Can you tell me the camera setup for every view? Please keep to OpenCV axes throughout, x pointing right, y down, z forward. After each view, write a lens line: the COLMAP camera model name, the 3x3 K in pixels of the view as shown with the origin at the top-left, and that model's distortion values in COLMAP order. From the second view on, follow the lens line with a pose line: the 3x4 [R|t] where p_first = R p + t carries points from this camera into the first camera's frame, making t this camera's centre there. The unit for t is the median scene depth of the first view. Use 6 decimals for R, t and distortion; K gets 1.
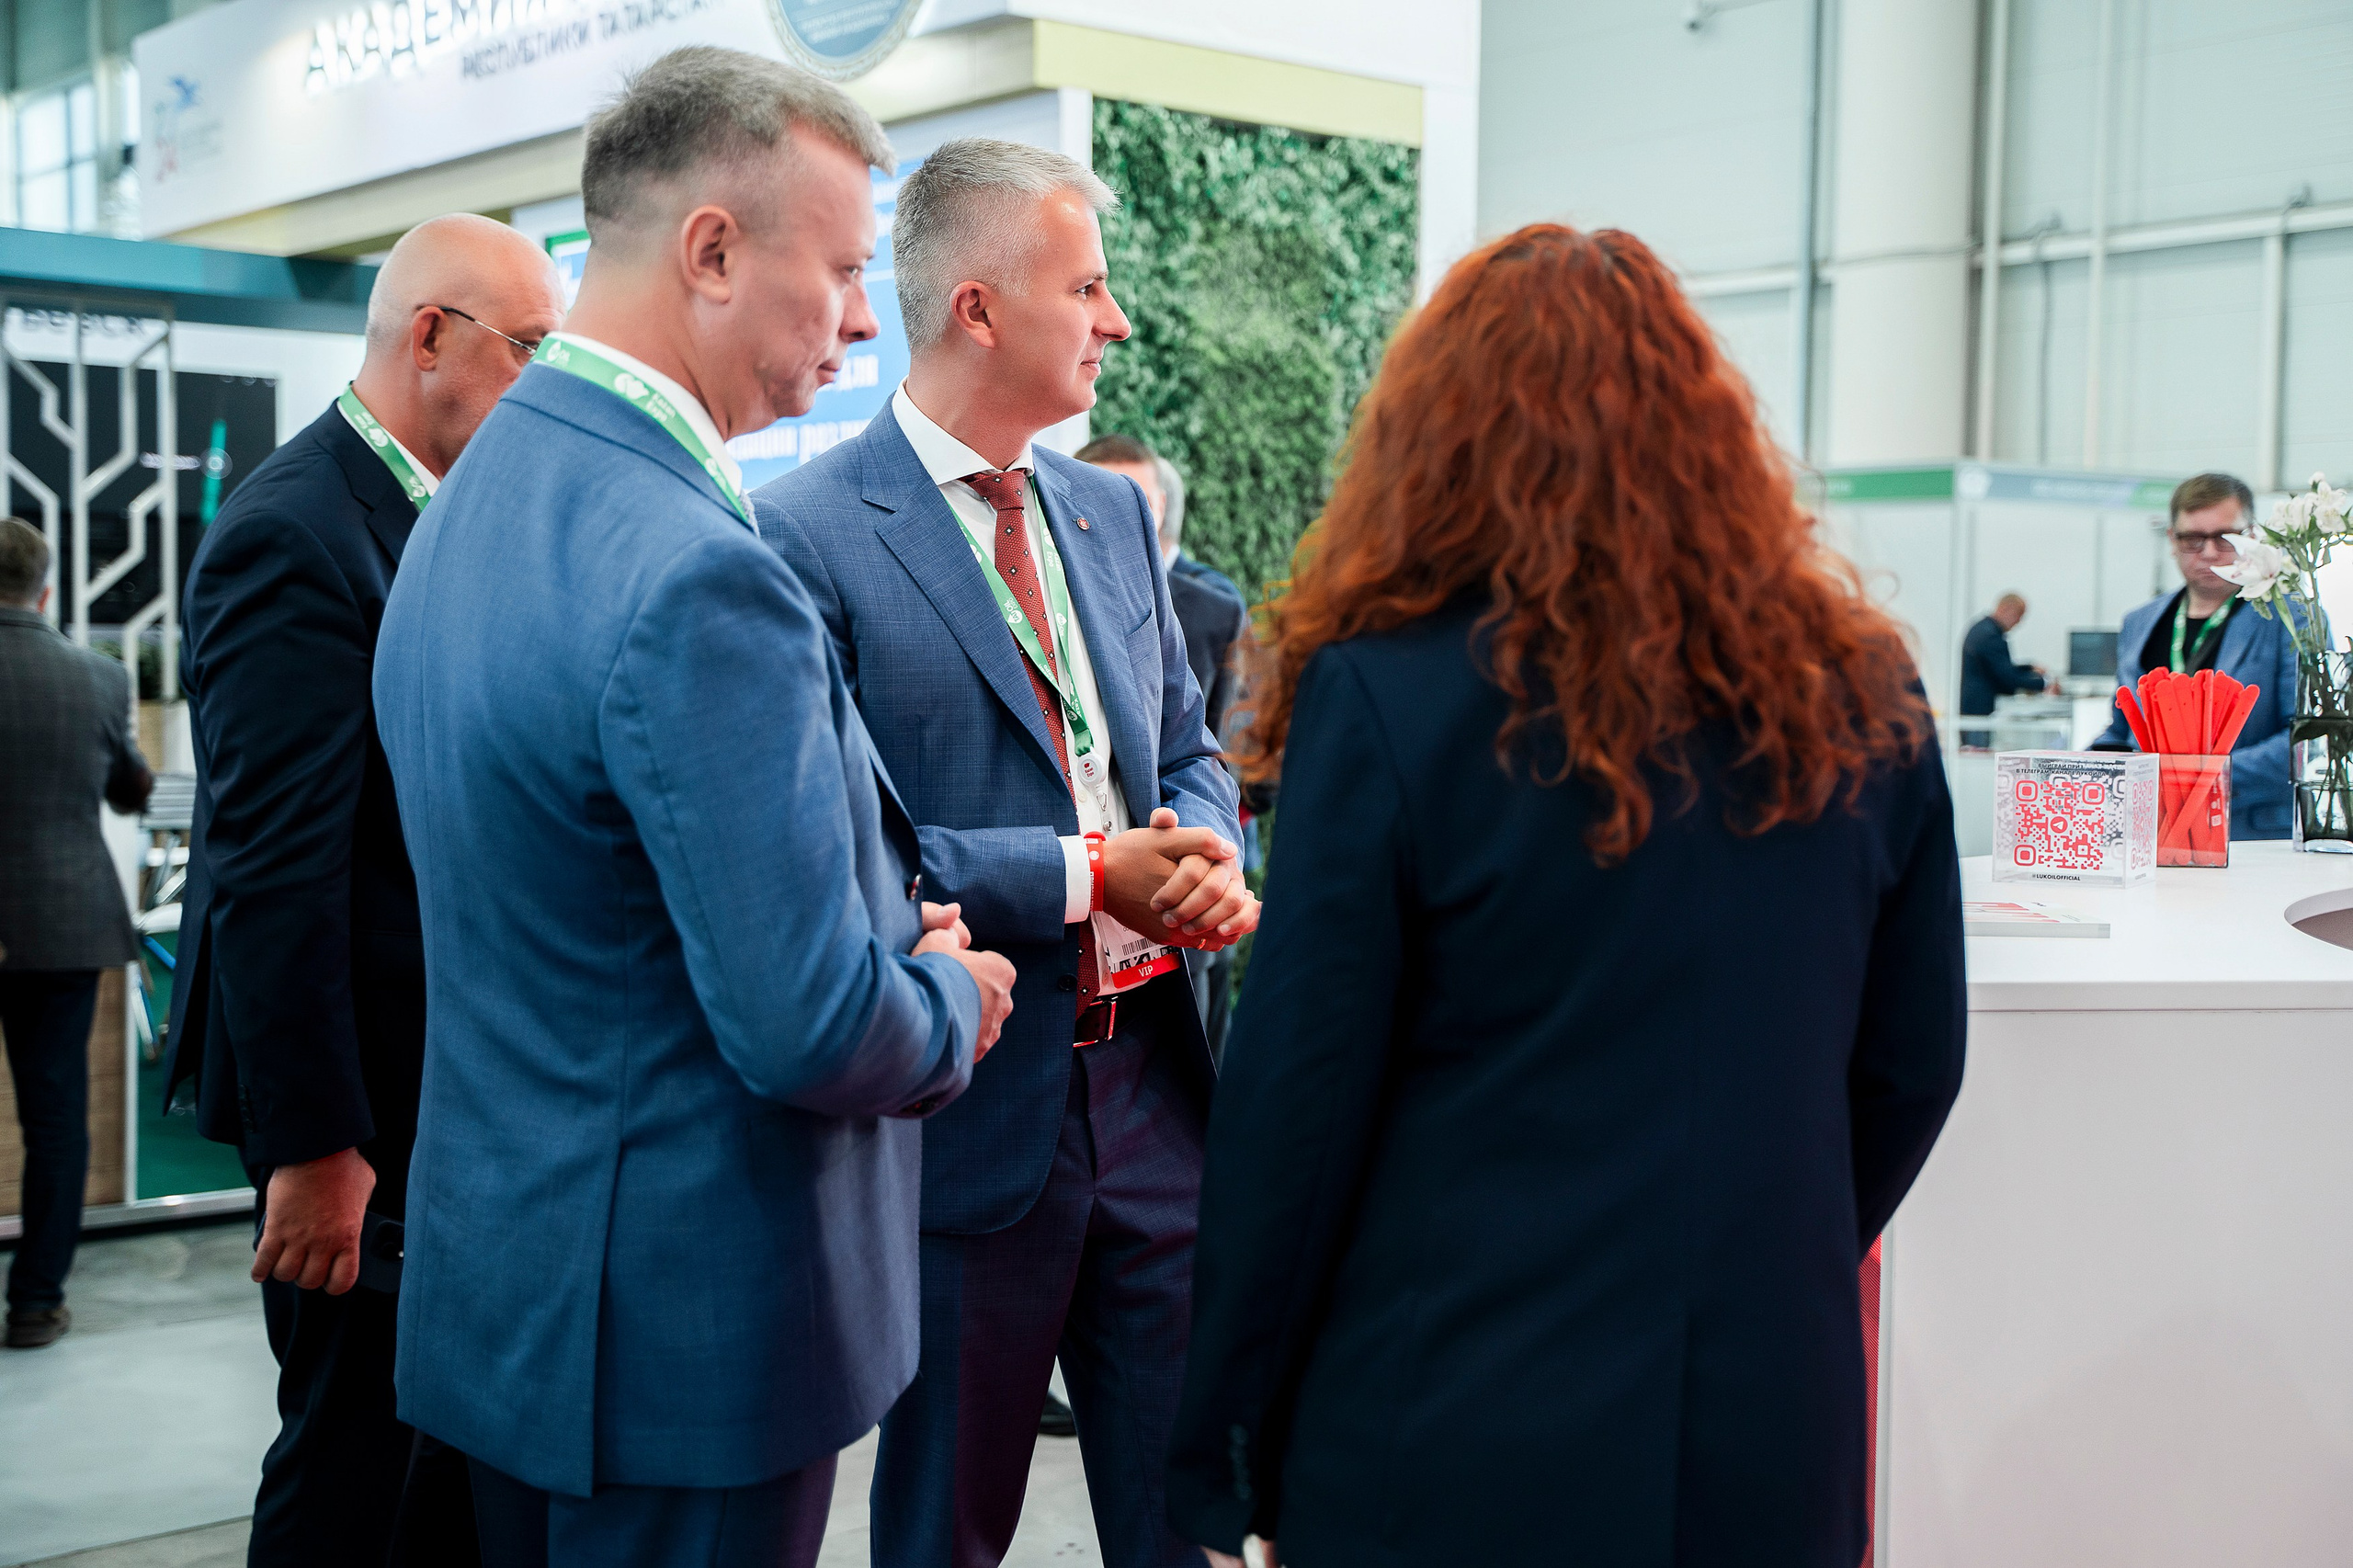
lens RADIAL K [[2885.2, 0, 1176.3], [0, 2885.2, 795.5], [0, 0, 1]] dist [-0.007944, 0.000000]
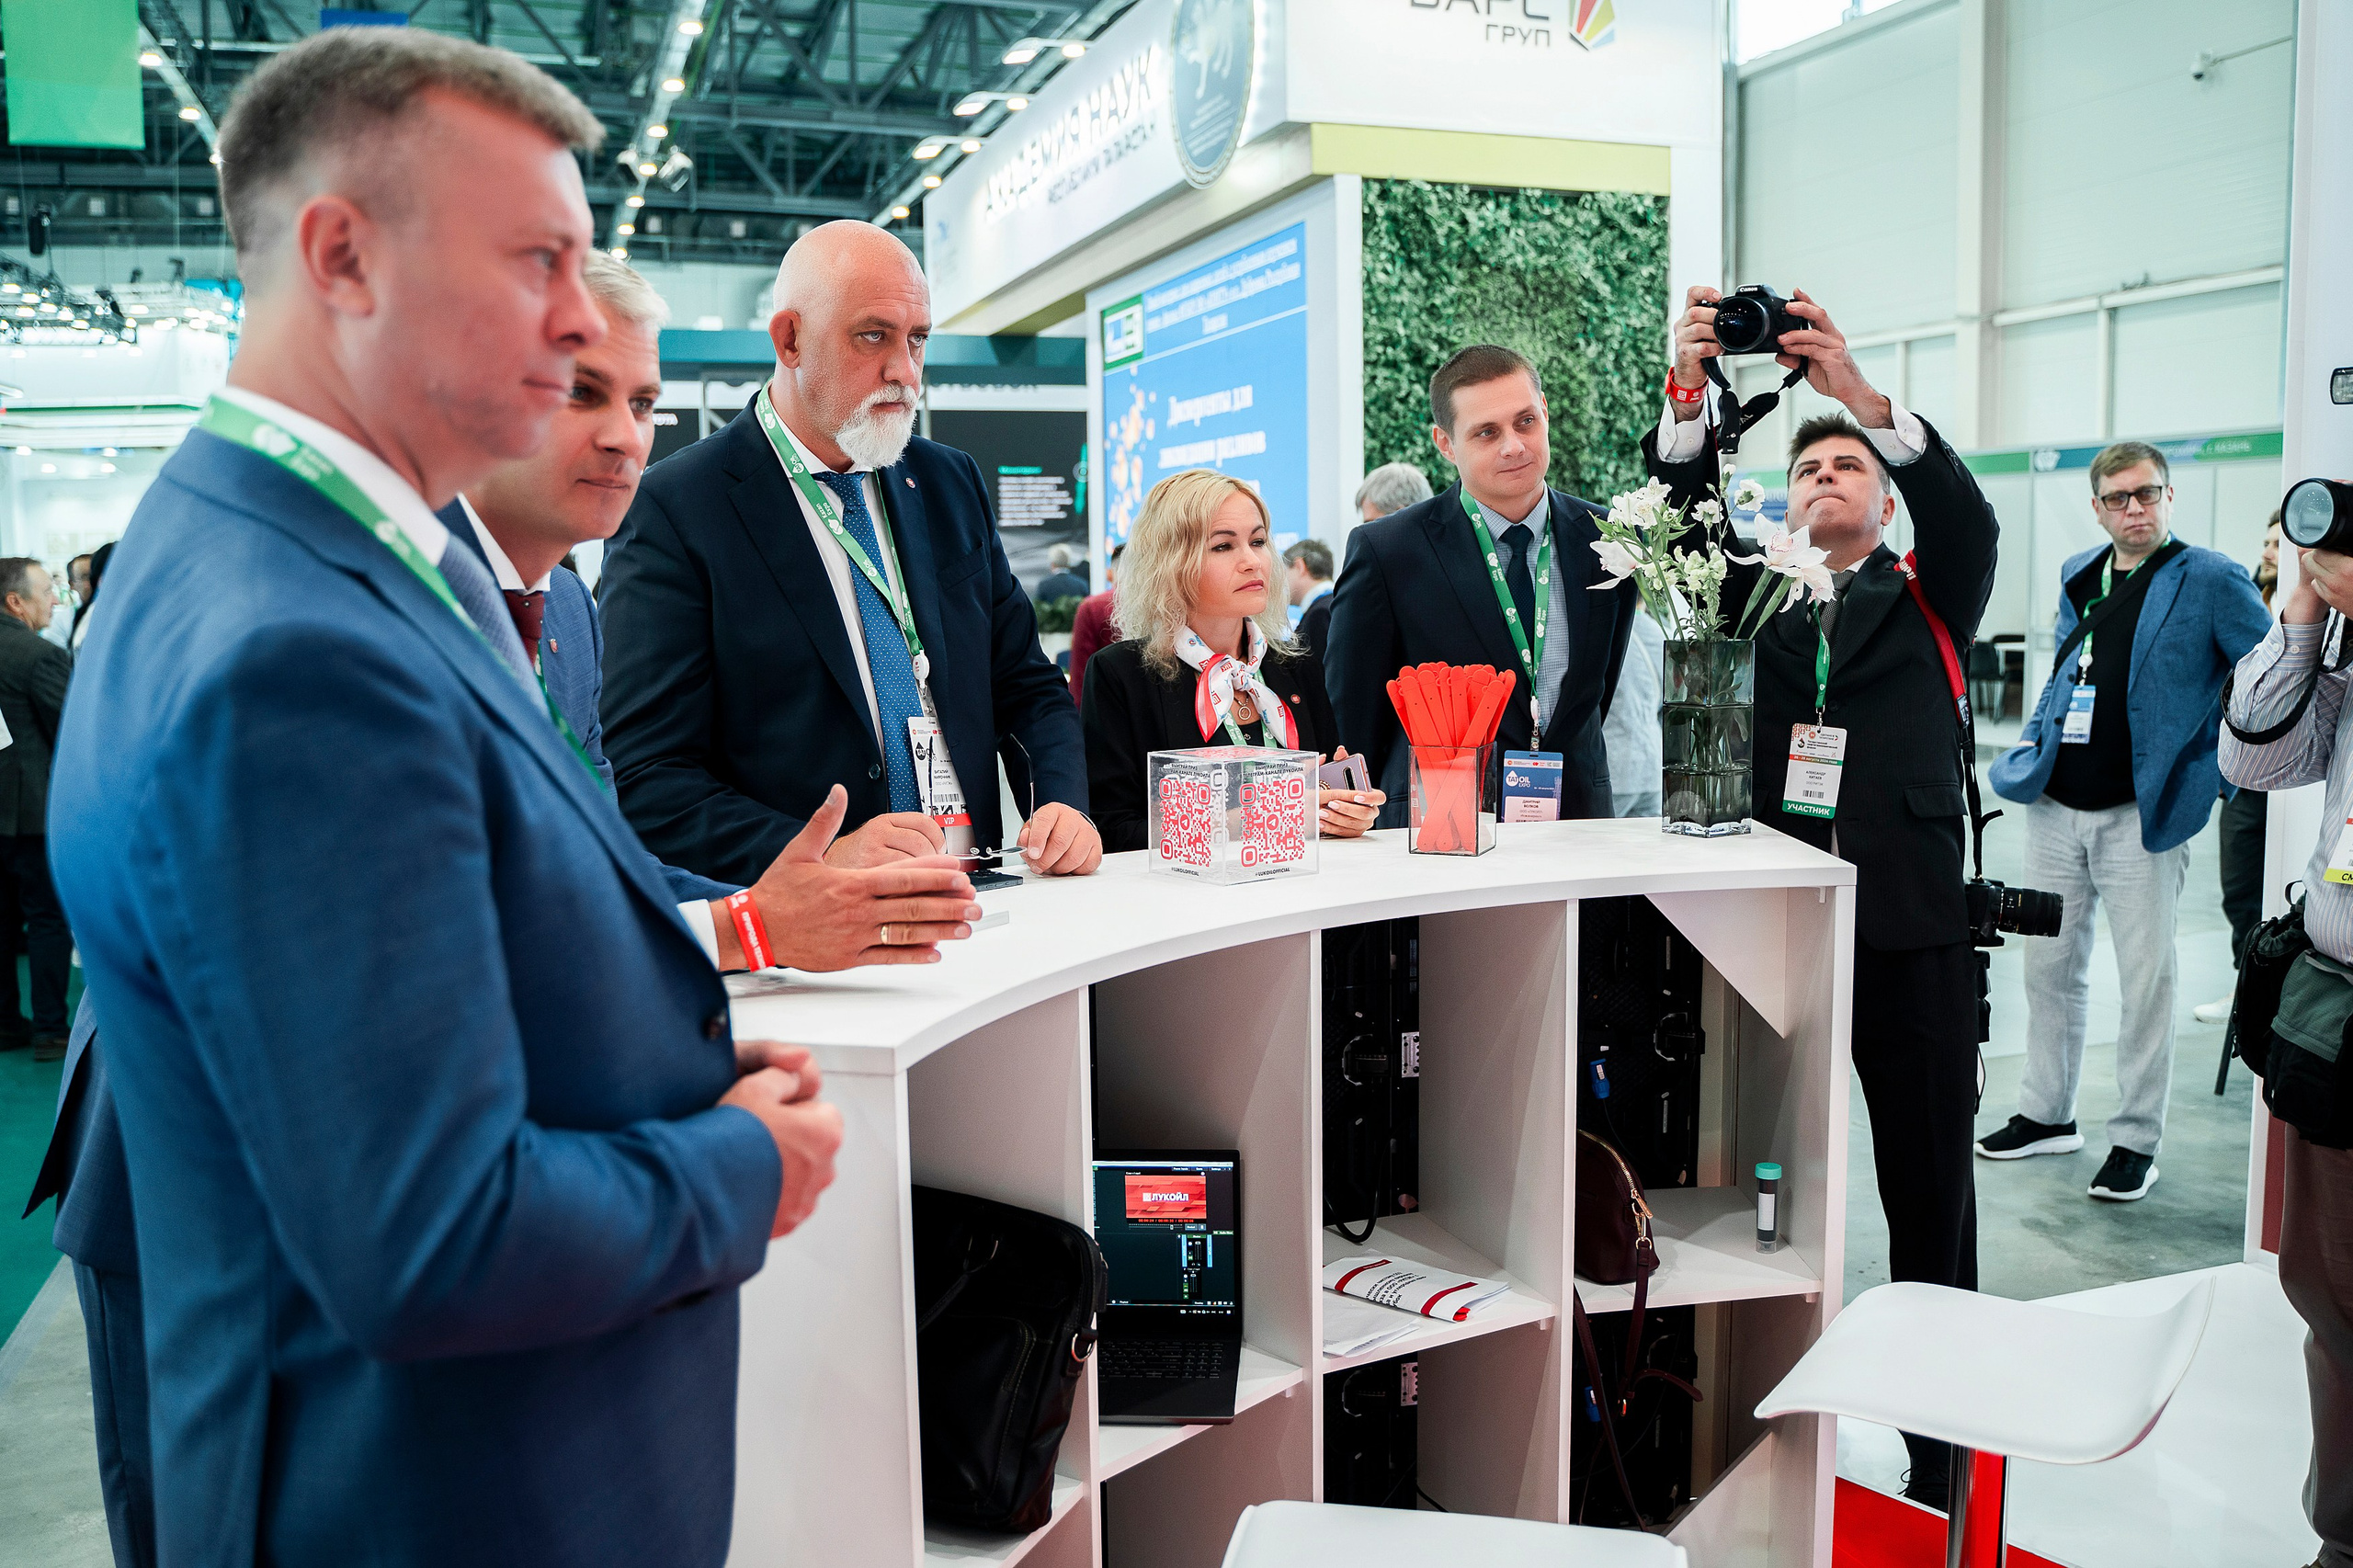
lens RADIAL K [[1939.4, 0, 1172.2], [0, 1939.4, 768.4], [0, 0, 1]] dist [-0.029375, 0.044224]
pose [[0.938731, 0.011786, -0.344449, 0.182871], [0.004146, 0.998957, 0.045482, -0.014557], [0.344626, -0.044124, 0.937703, 0.128545]]
